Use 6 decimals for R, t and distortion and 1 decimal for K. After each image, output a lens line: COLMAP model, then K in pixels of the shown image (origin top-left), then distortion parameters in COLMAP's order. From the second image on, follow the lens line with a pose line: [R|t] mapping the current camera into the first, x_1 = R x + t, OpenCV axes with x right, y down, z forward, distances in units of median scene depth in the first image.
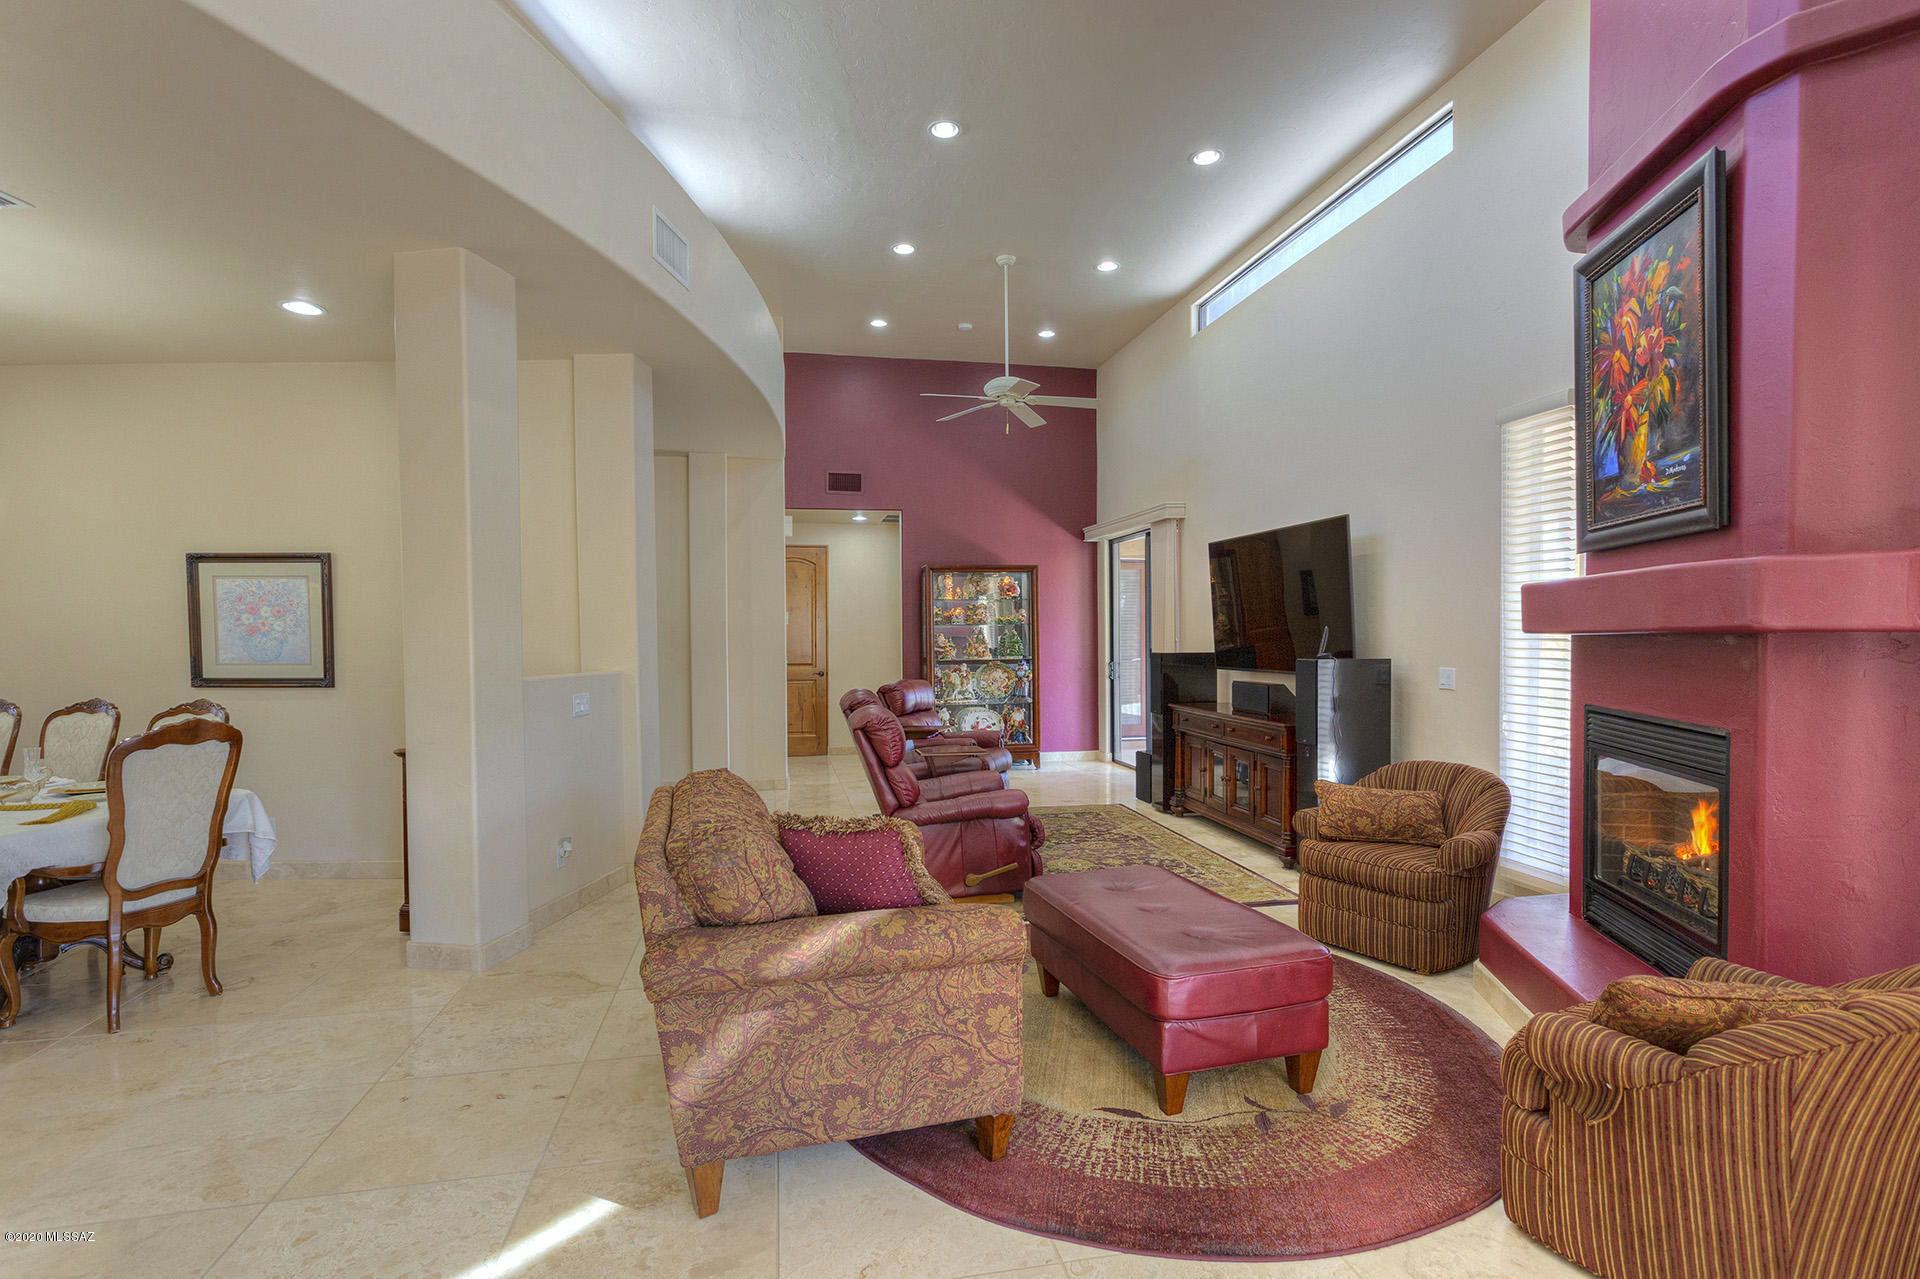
lens RADIAL K [[909.5, 0, 962.7], [0, 909.5, 653.2], [0, 0, 1]] dist [0.002066, 0.001226]
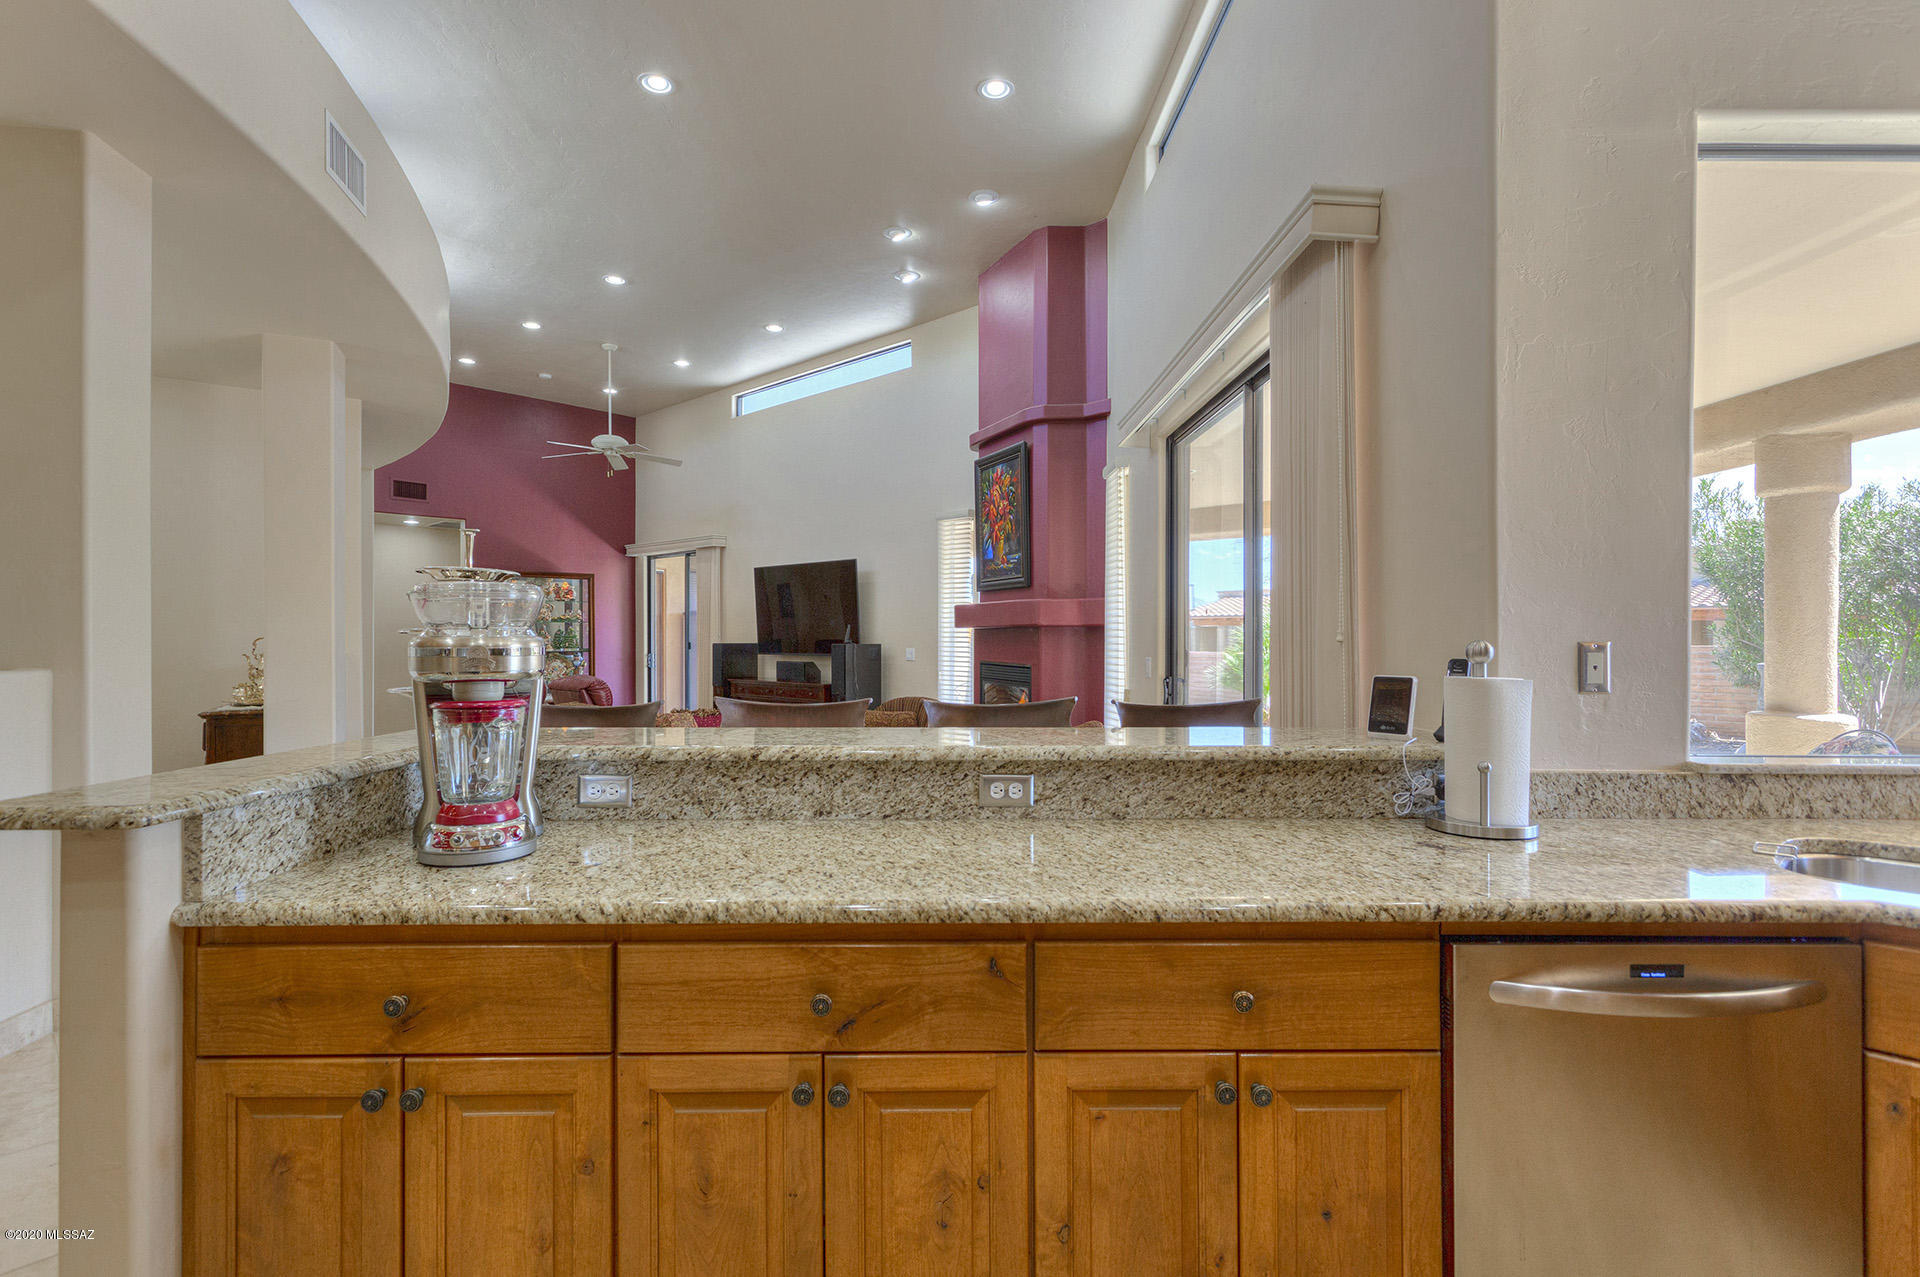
lens RADIAL K [[909.5, 0, 962.7], [0, 909.5, 652.2], [0, 0, 1]] dist [0.002066, 0.001226]
pose [[0.807420, -0.003442, 0.589967, -0.563773], [0.007290, 0.999965, -0.004143, 0.039700], [-0.589932, 0.007646, 0.807417, -0.653255]]
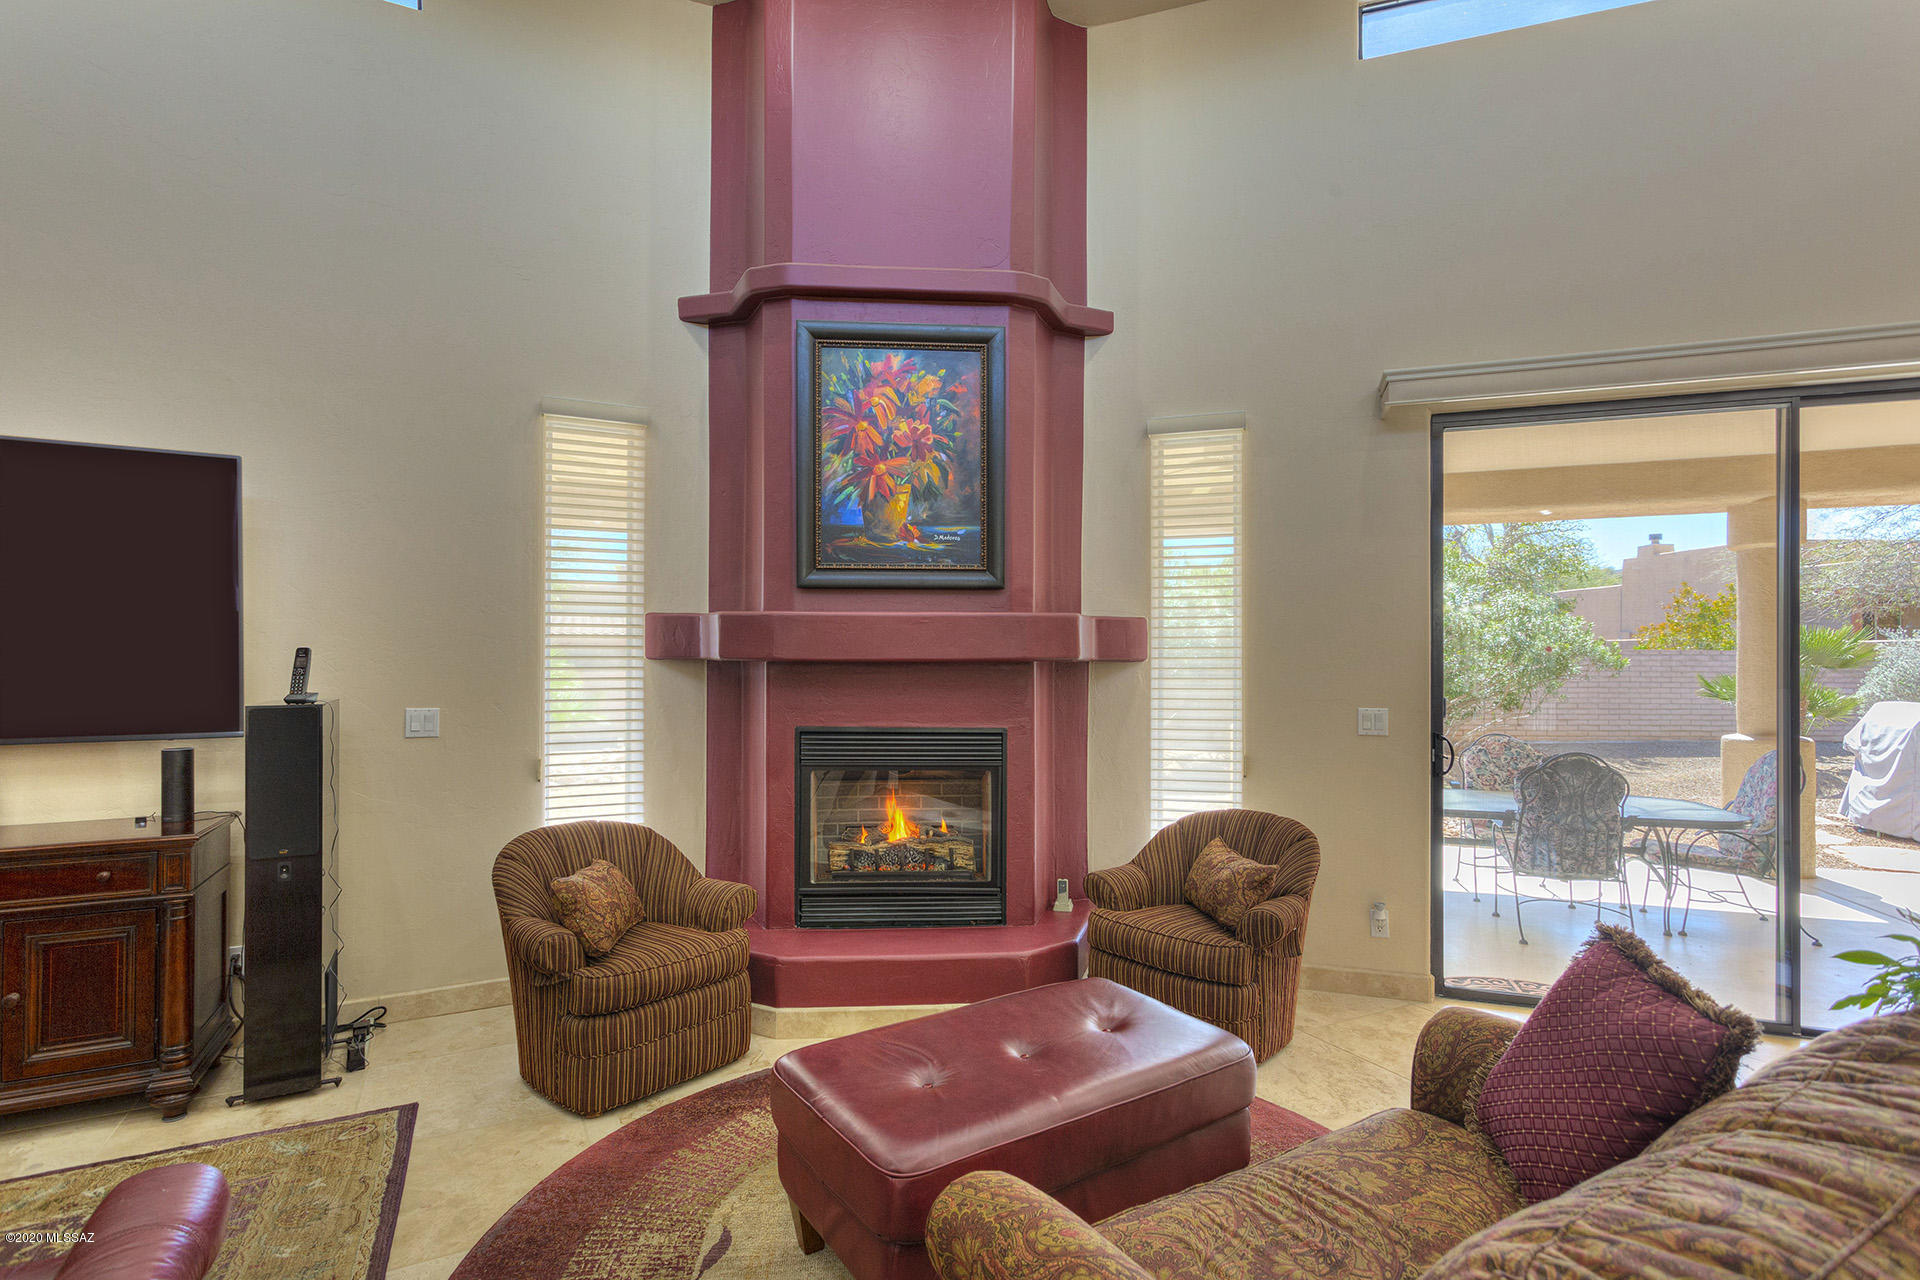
lens RADIAL K [[909.5, 0, 962.7], [0, 909.5, 653.7], [0, 0, 1]] dist [0.002066, 0.001226]
pose [[-0.271749, 0.015844, 0.962238, -0.356606], [0.022047, 0.999705, -0.010235, -0.013754], [-0.962116, 0.018434, -0.272018, 0.966237]]
